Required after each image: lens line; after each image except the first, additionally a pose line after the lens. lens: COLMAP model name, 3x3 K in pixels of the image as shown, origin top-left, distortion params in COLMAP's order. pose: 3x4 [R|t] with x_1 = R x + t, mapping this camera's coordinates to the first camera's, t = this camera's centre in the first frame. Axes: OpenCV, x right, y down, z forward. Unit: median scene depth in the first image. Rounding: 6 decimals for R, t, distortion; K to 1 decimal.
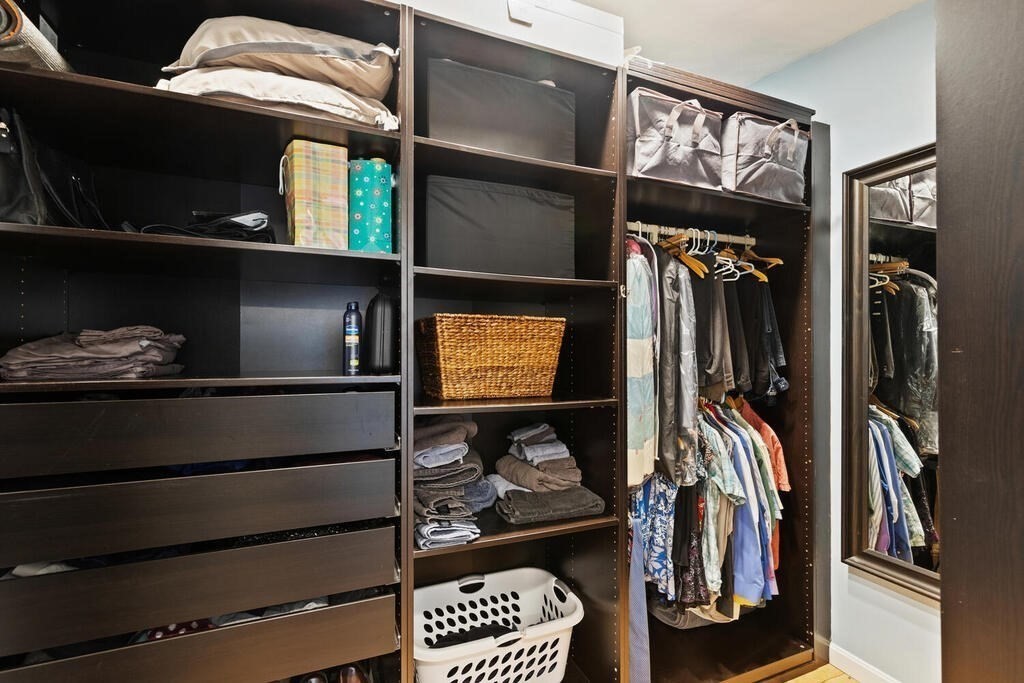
lens RADIAL K [[464.7, 0, 512.7], [0, 464.7, 351.6], [0, 0, 1]] dist [0.001730, -0.000374]
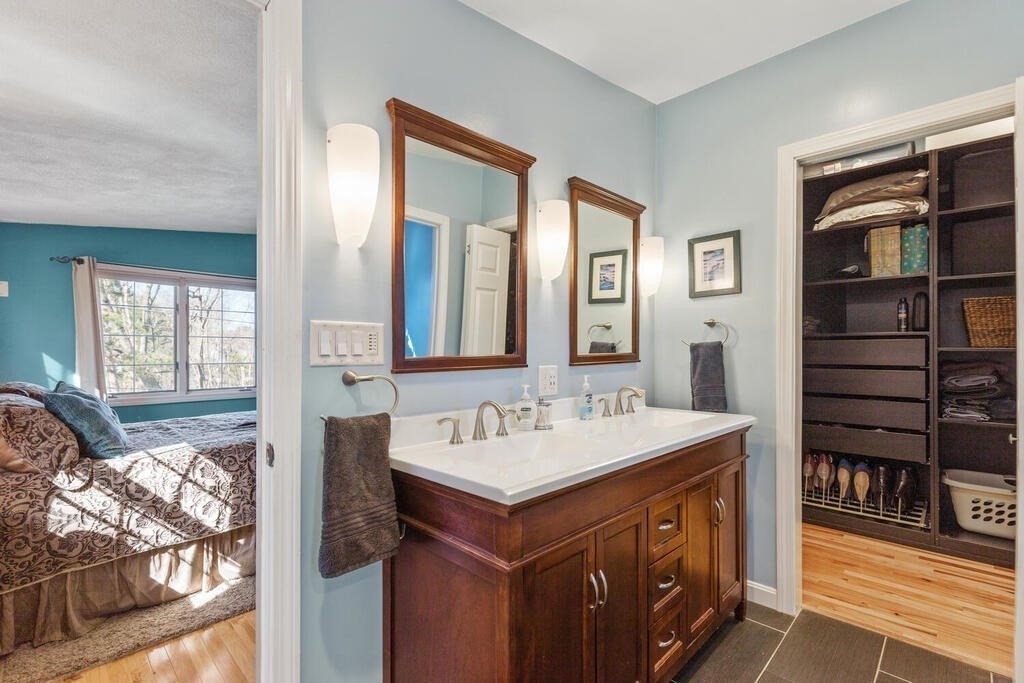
lens RADIAL K [[464.7, 0, 512.7], [0, 464.7, 351.6], [0, 0, 1]] dist [0.001730, -0.000374]
pose [[0.400017, -0.004671, -0.916496, 0.886281], [-0.000657, 0.999985, -0.005383, 0.150037], [0.916507, 0.002756, 0.400008, -1.475229]]
